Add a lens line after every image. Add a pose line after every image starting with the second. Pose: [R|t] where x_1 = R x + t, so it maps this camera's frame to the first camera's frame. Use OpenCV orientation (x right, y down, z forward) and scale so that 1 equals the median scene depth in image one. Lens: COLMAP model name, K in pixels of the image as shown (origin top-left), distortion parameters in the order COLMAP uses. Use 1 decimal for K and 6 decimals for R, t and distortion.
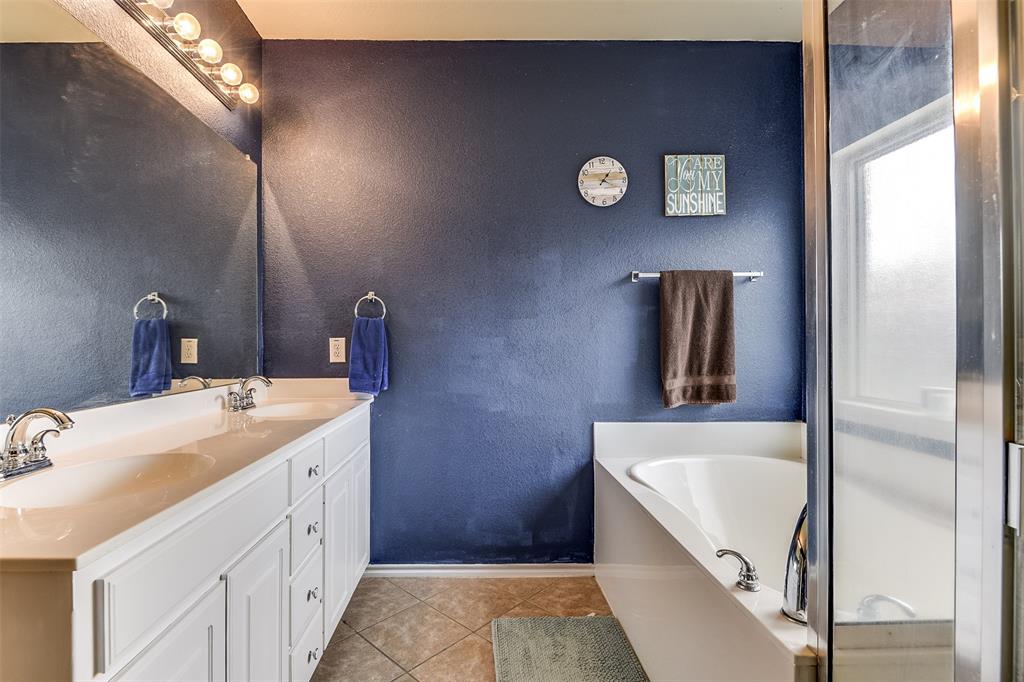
lens RADIAL K [[463.4, 0, 517.6], [0, 463.4, 348.8], [0, 0, 1]] dist [0.018587, -0.014161]
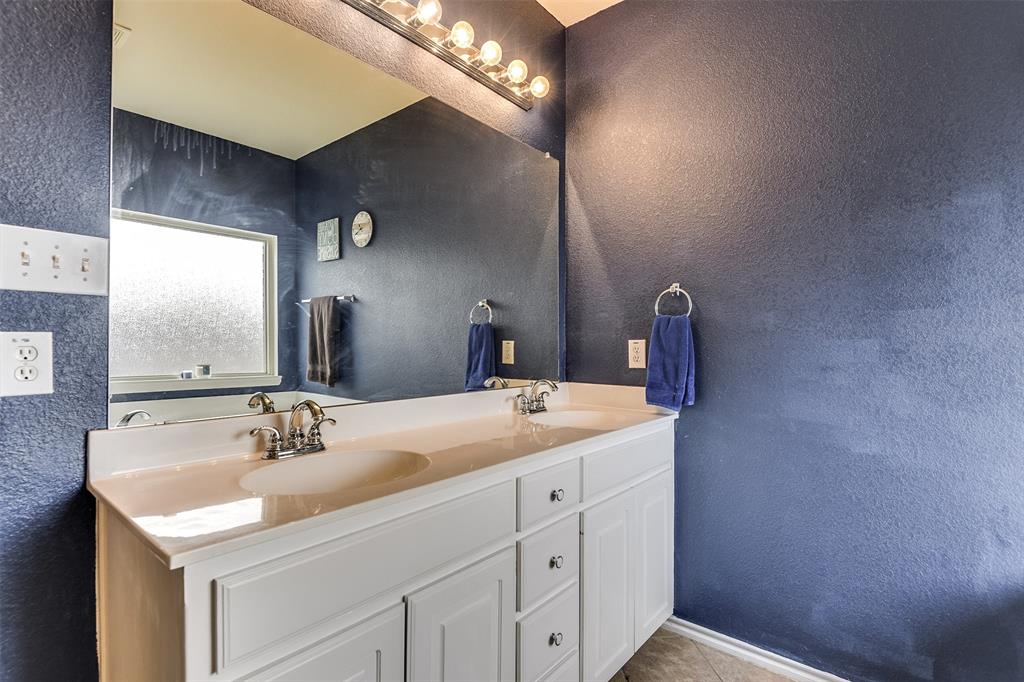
lens RADIAL K [[500.7, 0, 509.4], [0, 500.7, 348.2], [0, 0, 1]] dist [0.027823, -0.028167]
pose [[0.731538, 0.011497, -0.681704, 0.077512], [-0.016694, 0.999860, -0.001052, -0.003365], [0.681597, 0.012150, 0.731627, 0.163623]]
